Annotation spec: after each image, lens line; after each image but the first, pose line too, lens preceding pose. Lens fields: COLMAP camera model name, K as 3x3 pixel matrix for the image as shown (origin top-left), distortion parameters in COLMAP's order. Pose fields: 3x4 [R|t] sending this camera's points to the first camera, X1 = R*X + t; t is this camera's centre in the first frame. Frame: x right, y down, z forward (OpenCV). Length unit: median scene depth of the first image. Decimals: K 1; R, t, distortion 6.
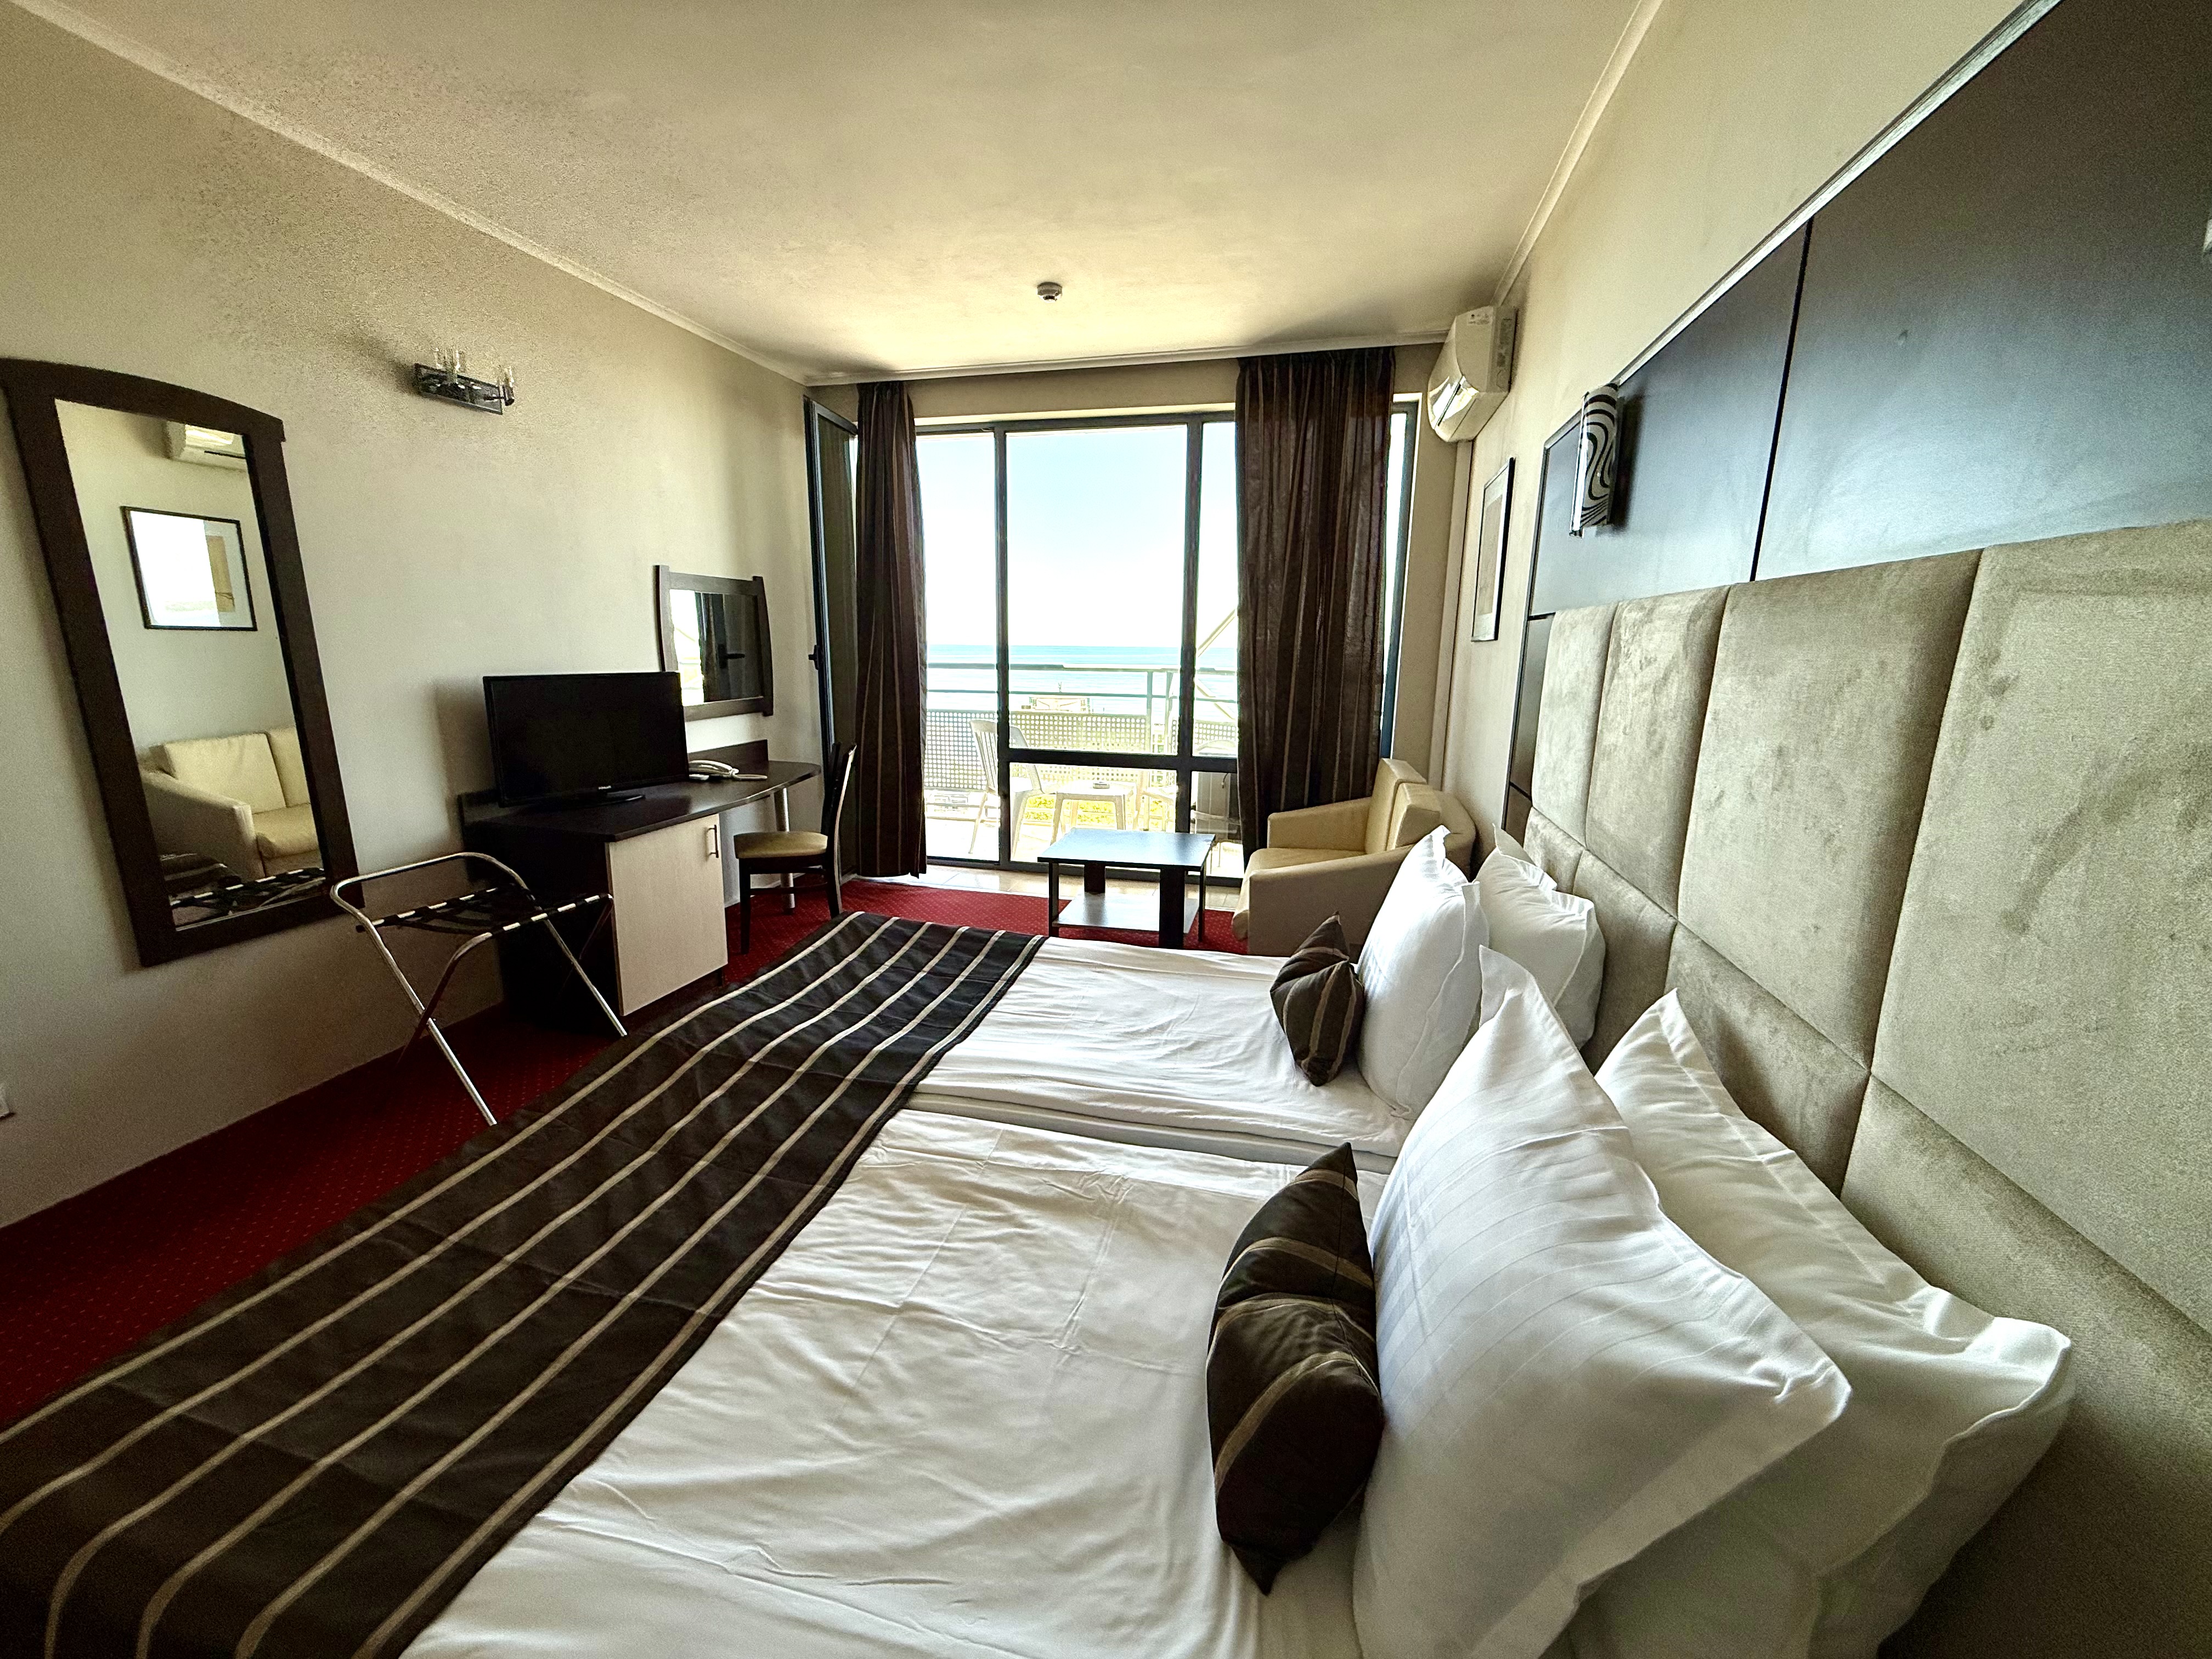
lens RADIAL K [[885.8, 0, 1106.0], [0, 885.8, 829.5], [0, 0, 1]] dist [-0.001253, -0.000209]
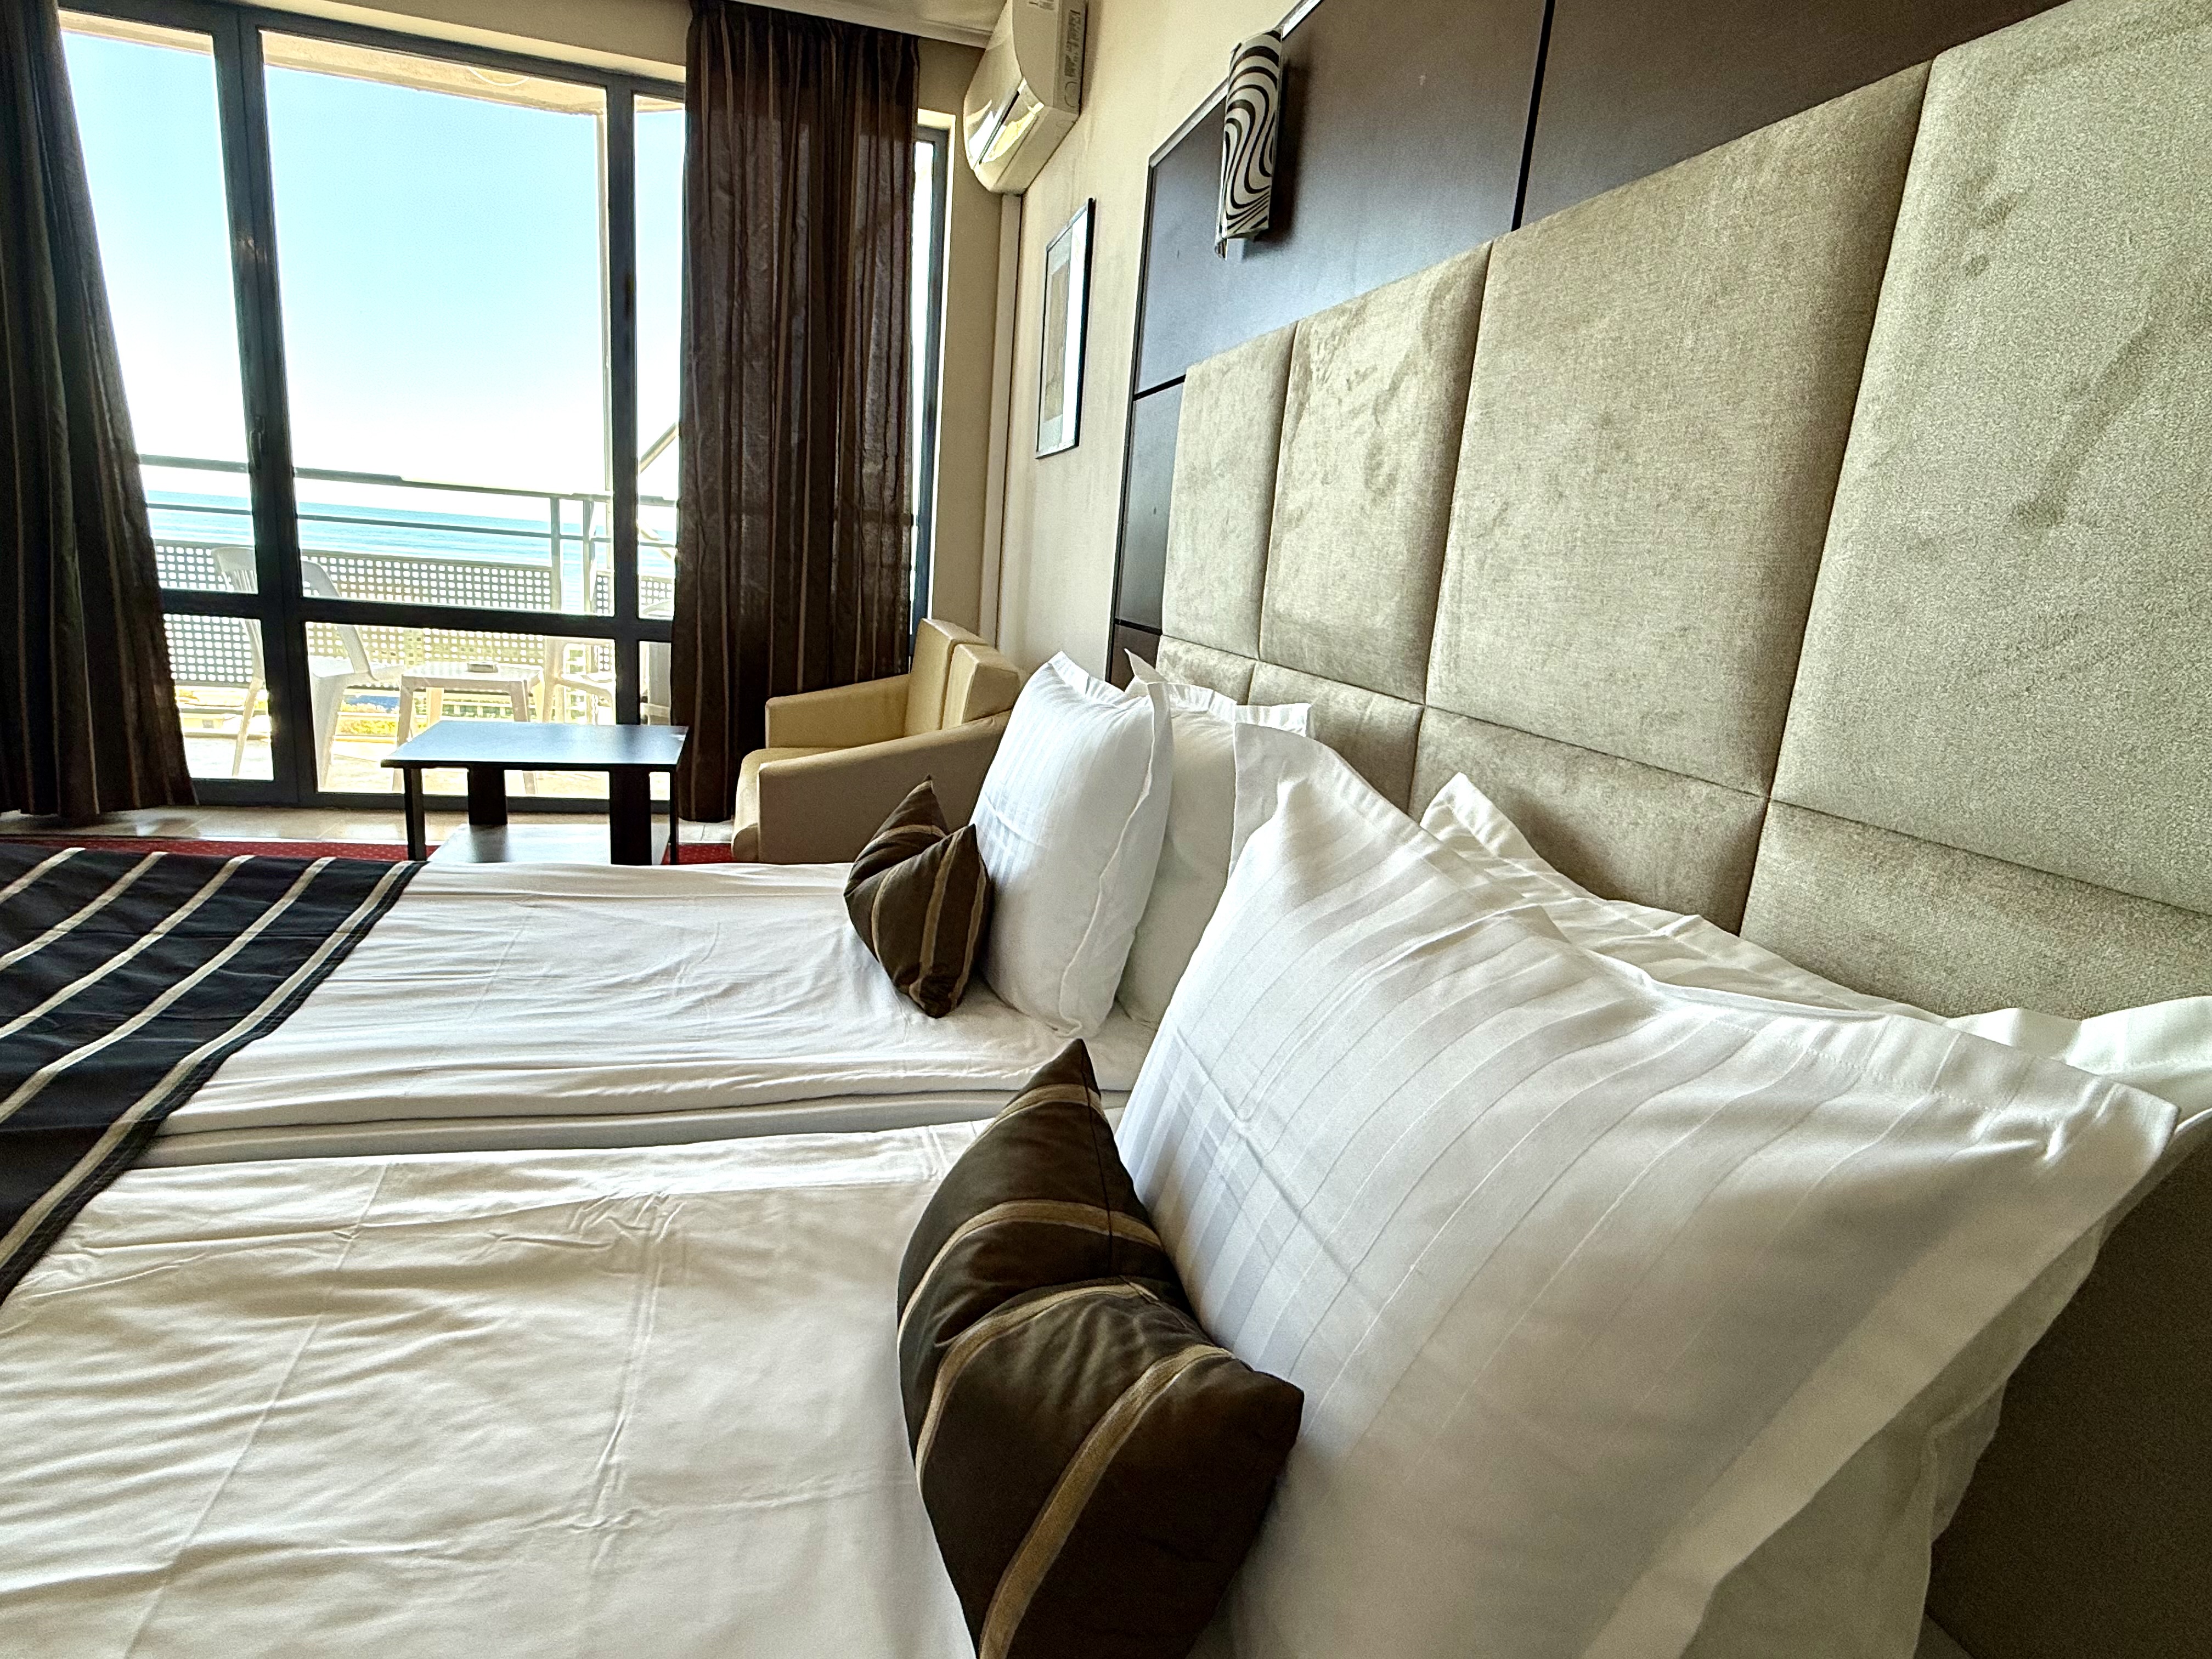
lens RADIAL K [[1153.1, 0, 1106.0], [0, 1153.1, 829.5], [0, 0, 1]] dist [-0.002306, 0.000110]
pose [[0.874307, -0.055237, 0.482220, -0.063538], [0.034897, 0.998086, 0.051057, 0.126653], [-0.484117, -0.027811, 0.874561, 0.224667]]
